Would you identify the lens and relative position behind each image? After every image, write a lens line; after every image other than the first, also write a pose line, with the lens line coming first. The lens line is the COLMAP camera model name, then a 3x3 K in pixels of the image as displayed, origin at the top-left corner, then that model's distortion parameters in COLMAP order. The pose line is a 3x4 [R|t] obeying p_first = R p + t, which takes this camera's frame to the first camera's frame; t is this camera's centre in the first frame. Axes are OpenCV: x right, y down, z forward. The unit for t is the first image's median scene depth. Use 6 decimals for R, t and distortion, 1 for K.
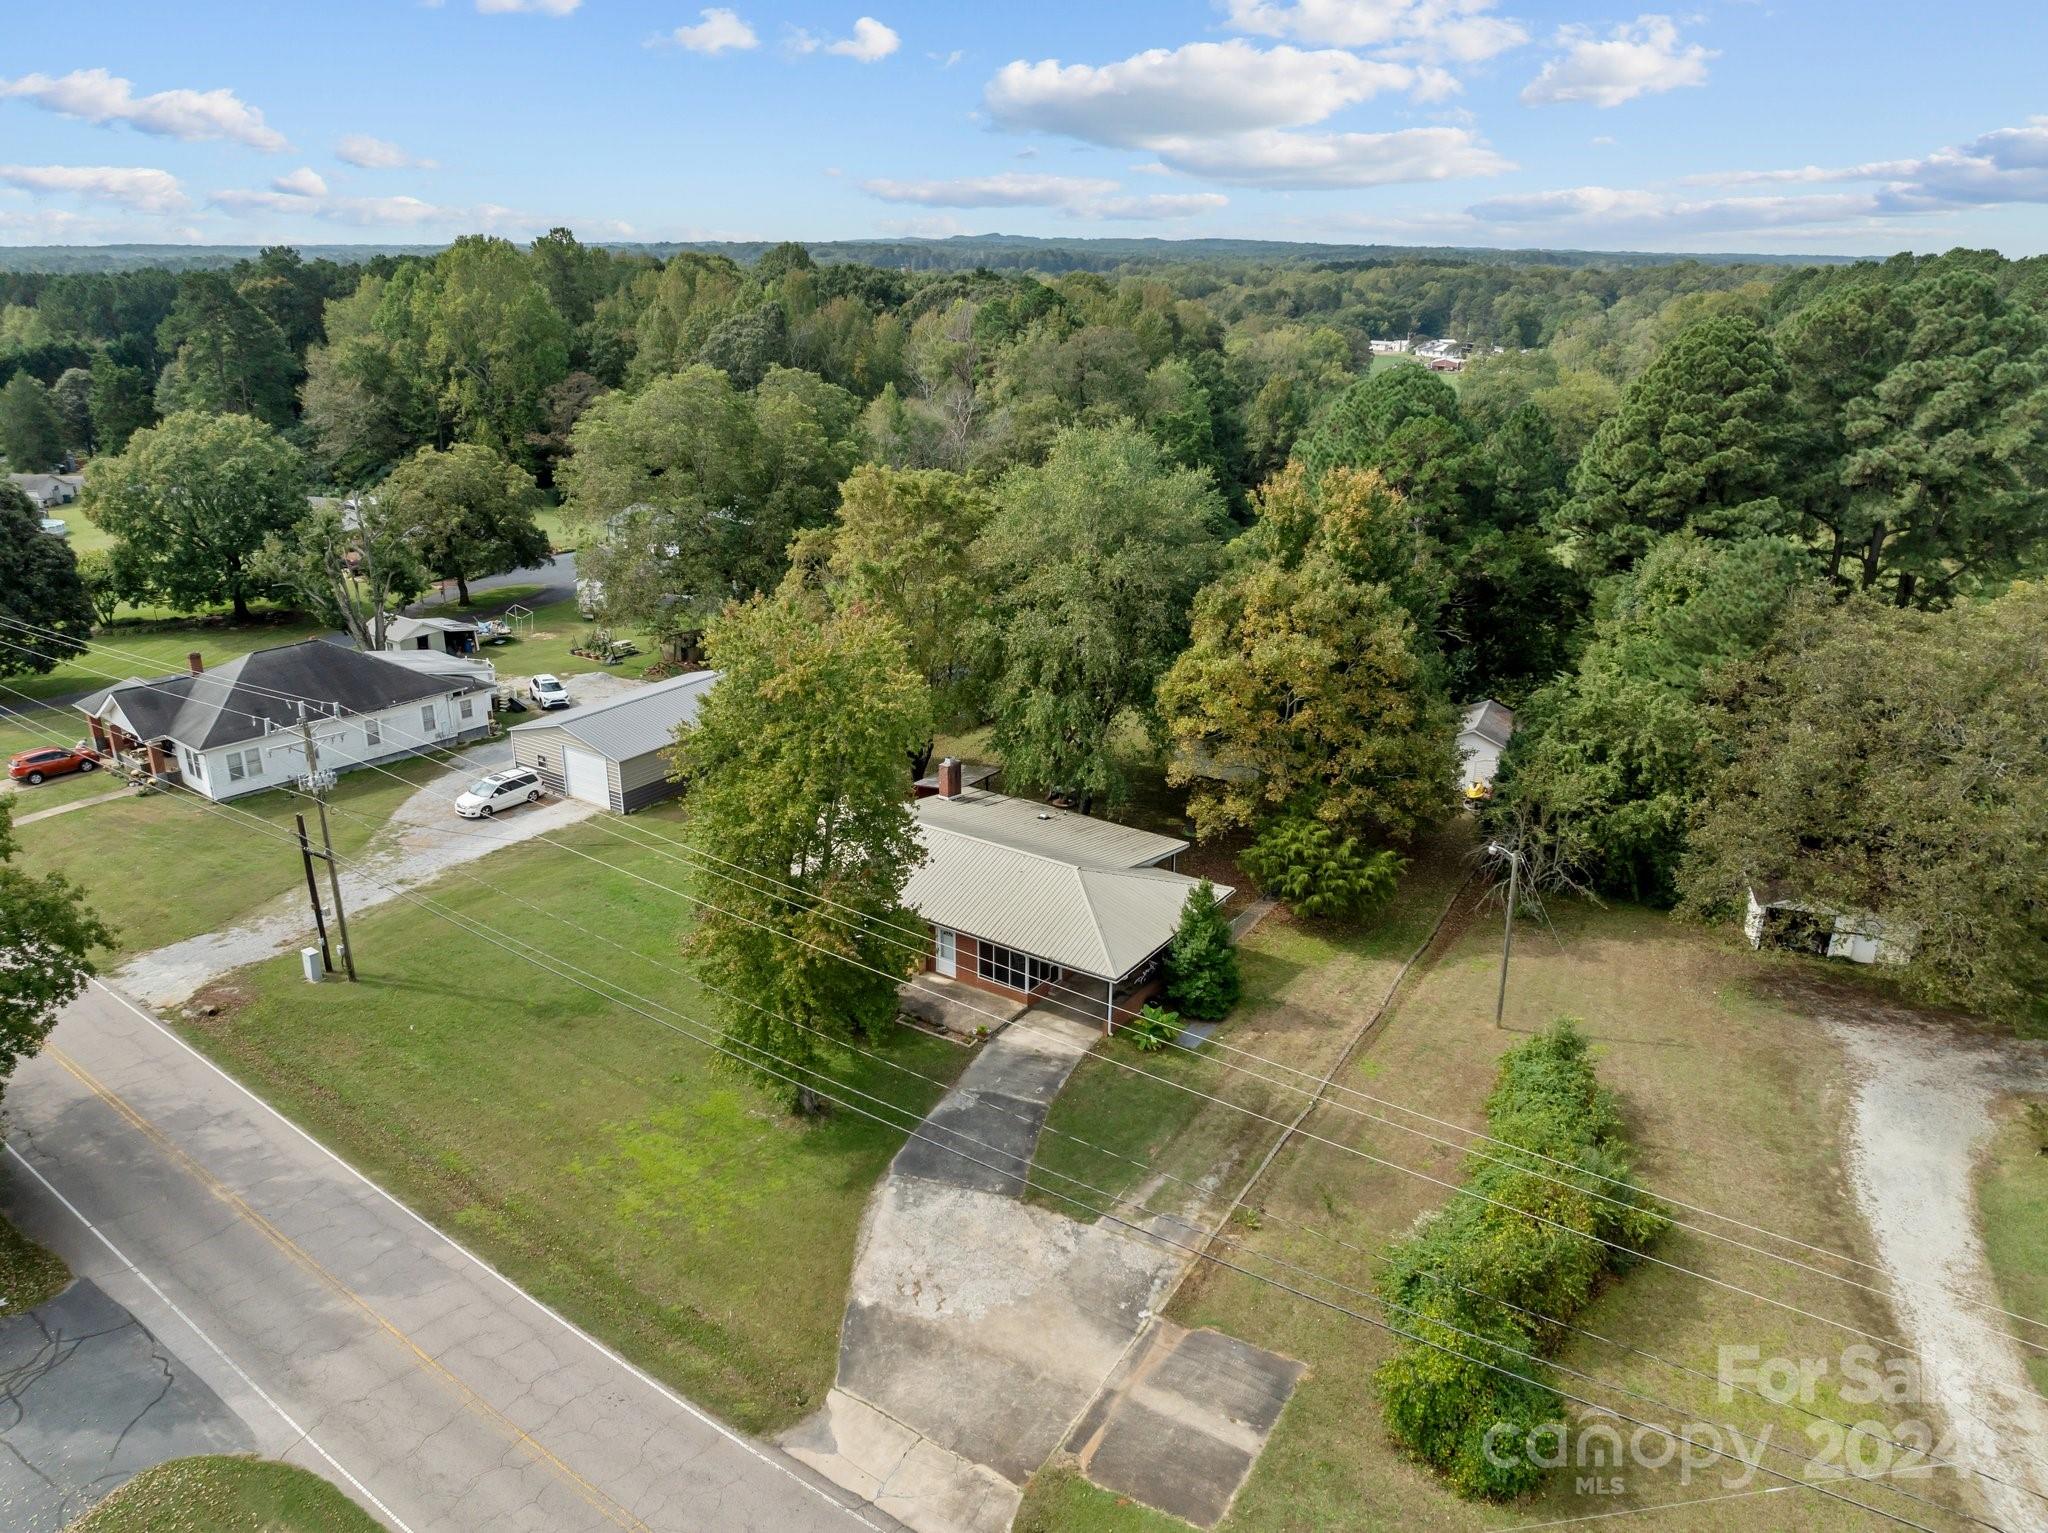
lens RADIAL K [[1446.0, 0, 1024.0], [0, 1446.0, 766.5], [0, 0, 1]] dist [-0.031394, -0.000366]
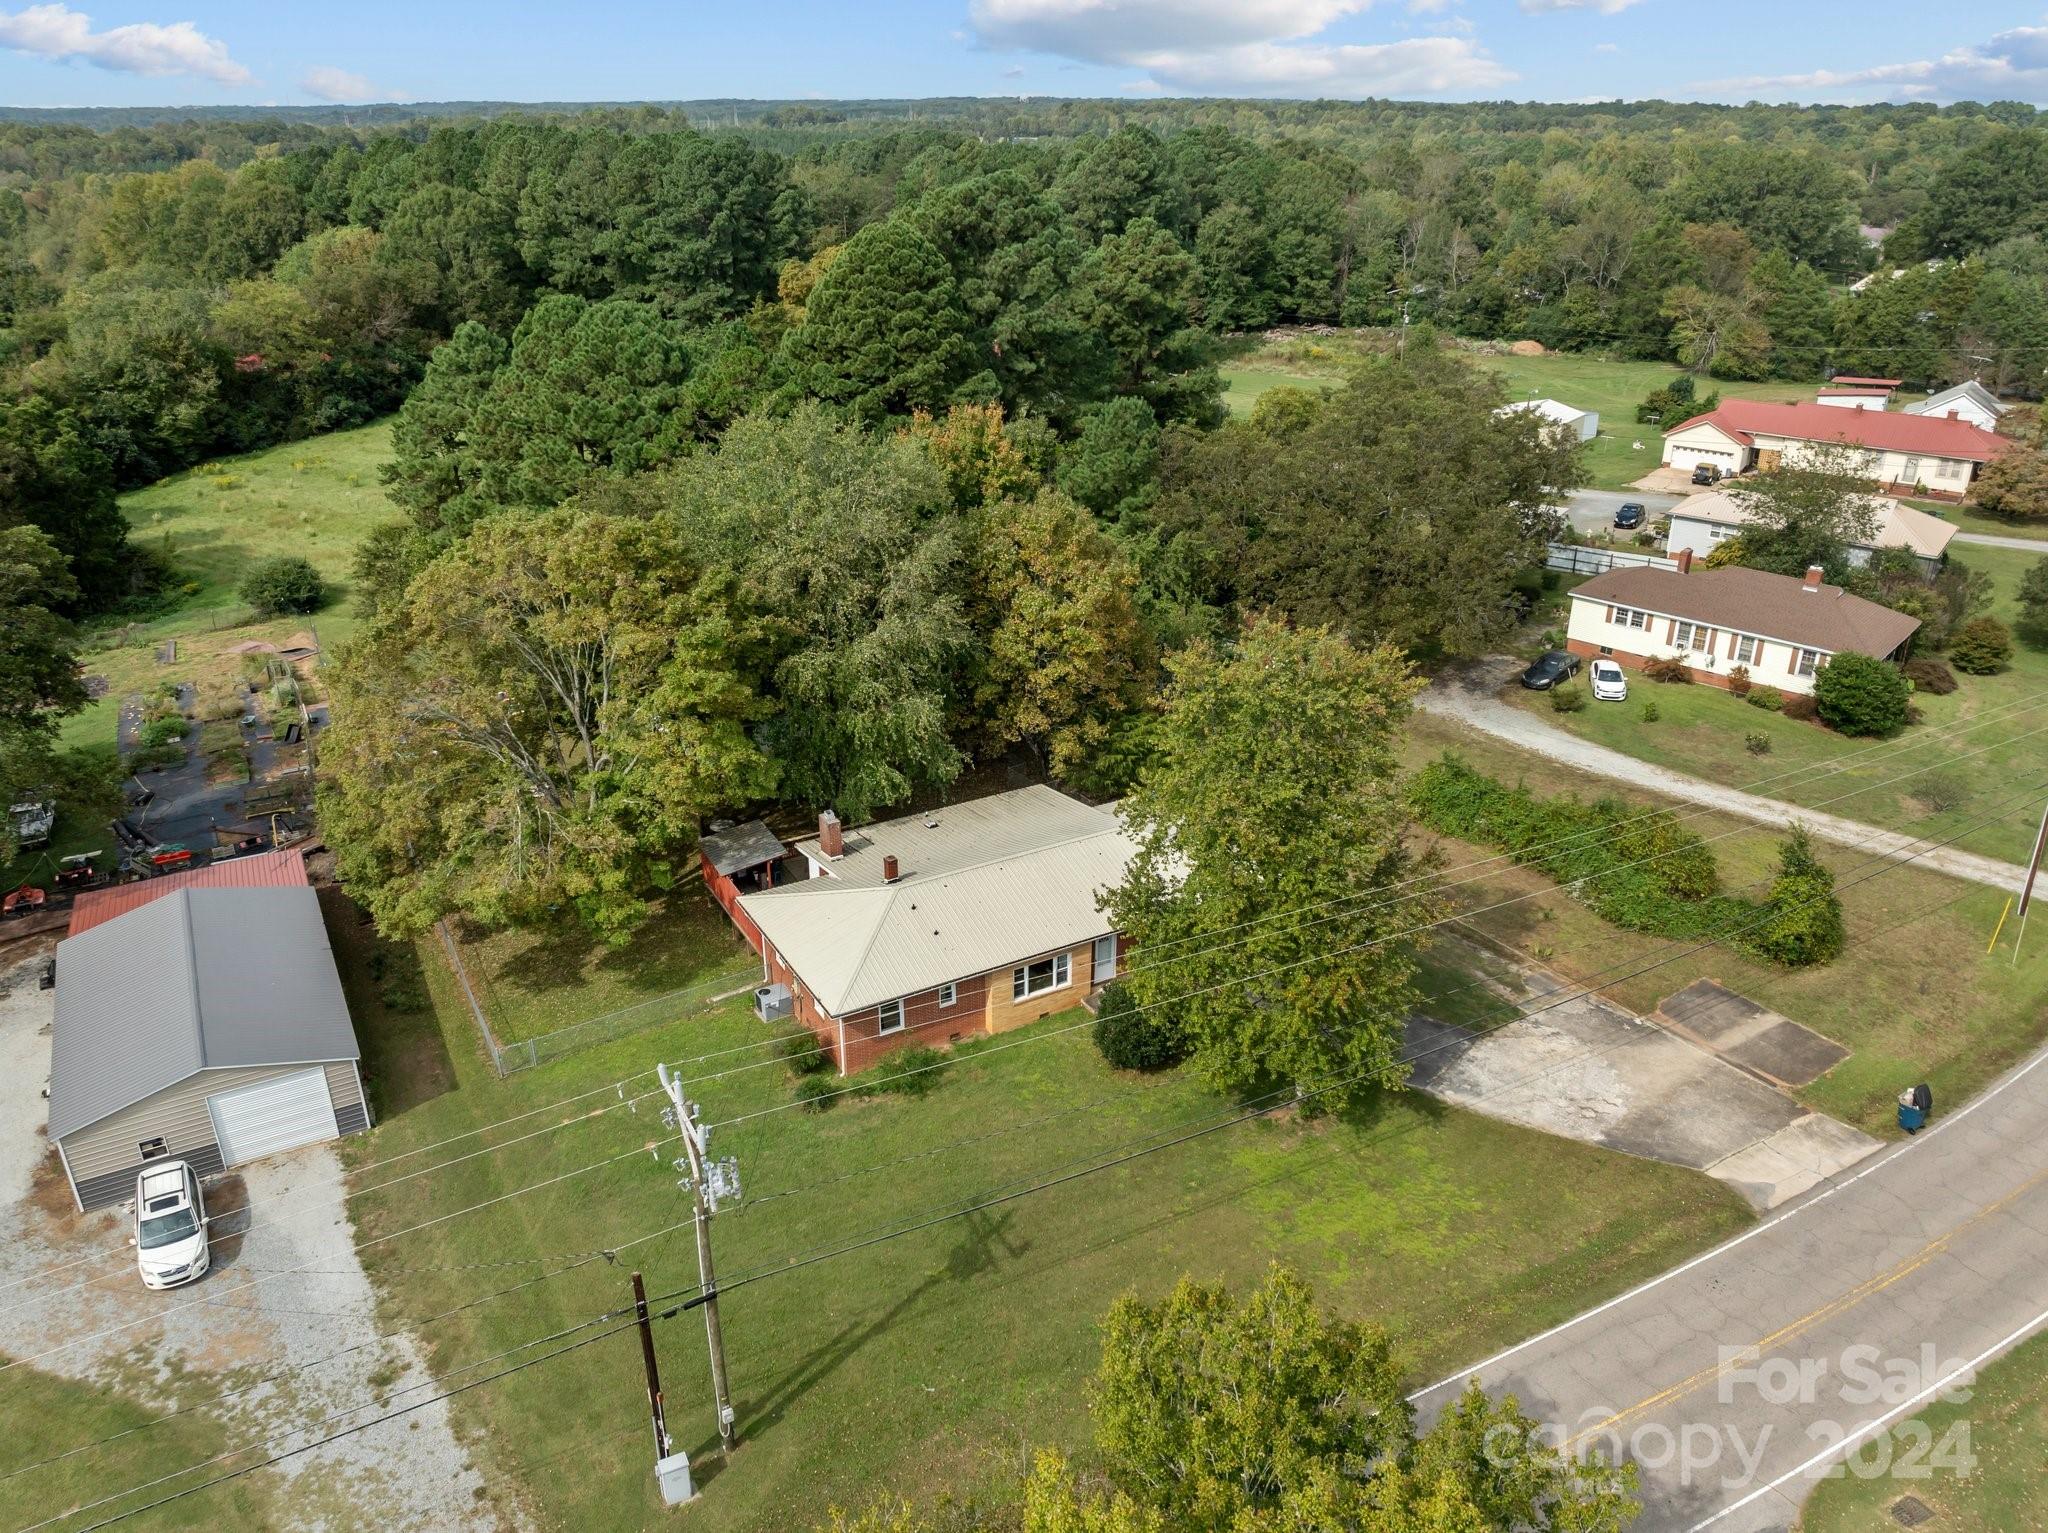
lens RADIAL K [[1487.2, 0, 1024.0], [0, 1487.2, 766.5], [0, 0, 1]] dist [-0.037343, -0.002975]
pose [[0.435211, -0.374687, 0.818658, -1.093138], [0.310232, 0.916012, 0.254320, -0.336589], [-0.845190, 0.143291, 0.514899, 0.658224]]
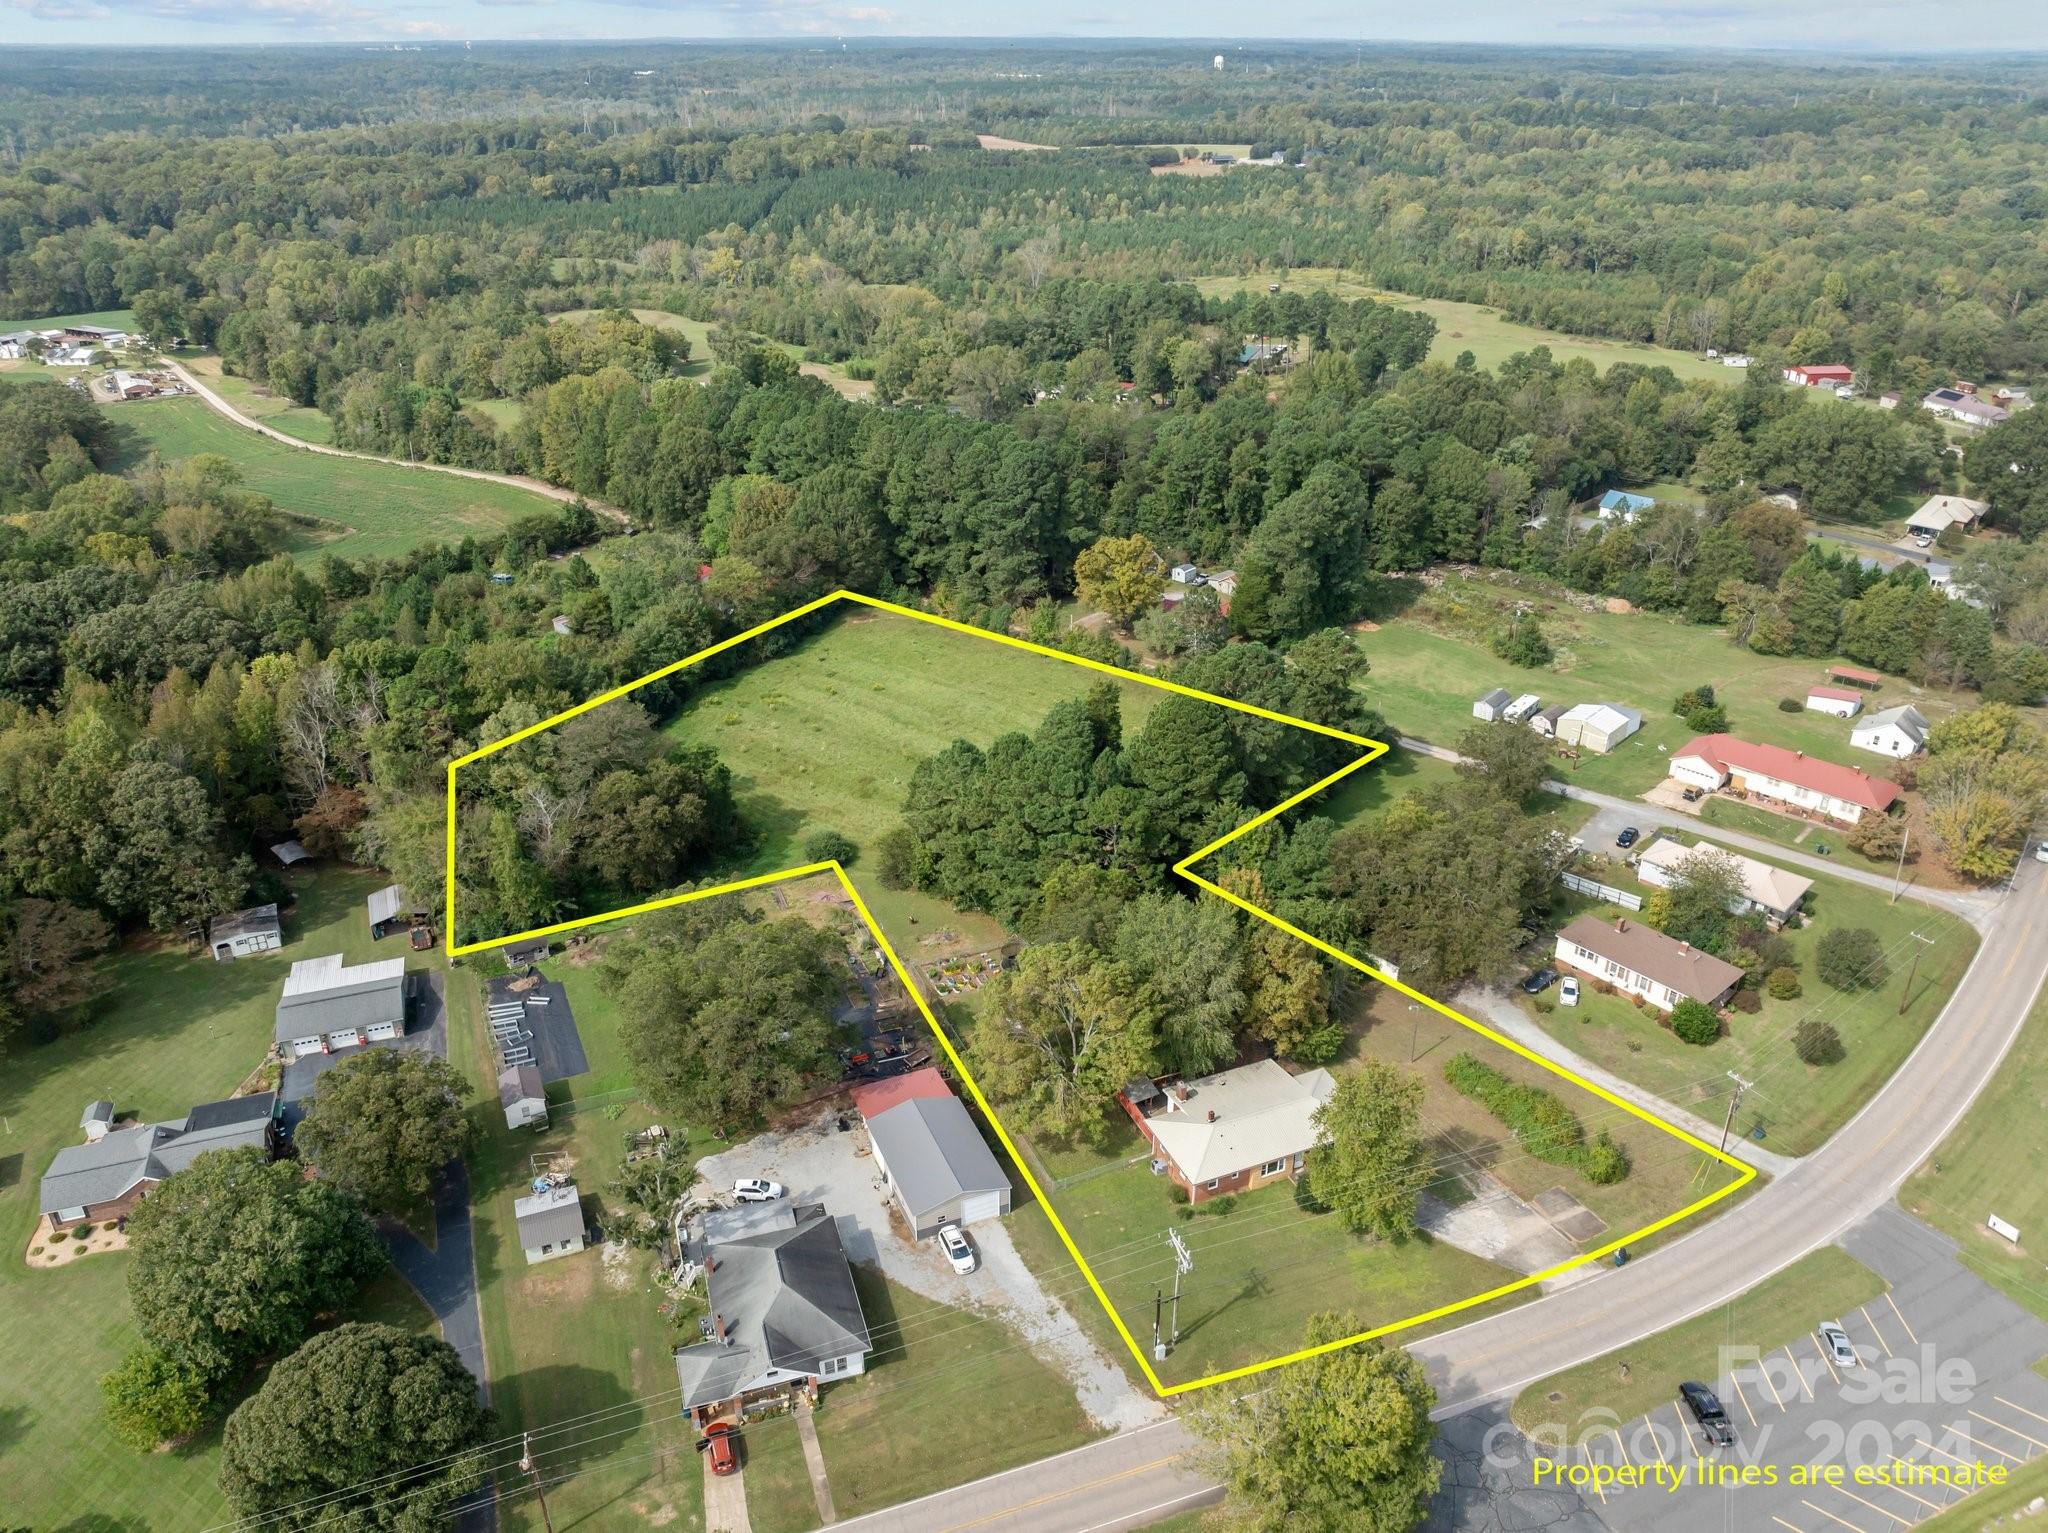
lens RADIAL K [[1487.2, 0, 1024.0], [0, 1487.2, 766.5], [0, 0, 1]] dist [-0.037343, -0.002975]
pose [[0.536712, -0.379647, 0.753530, -2.377471], [0.289915, 0.921660, 0.257859, -1.538397], [-0.792395, 0.080064, 0.604732, -0.181419]]
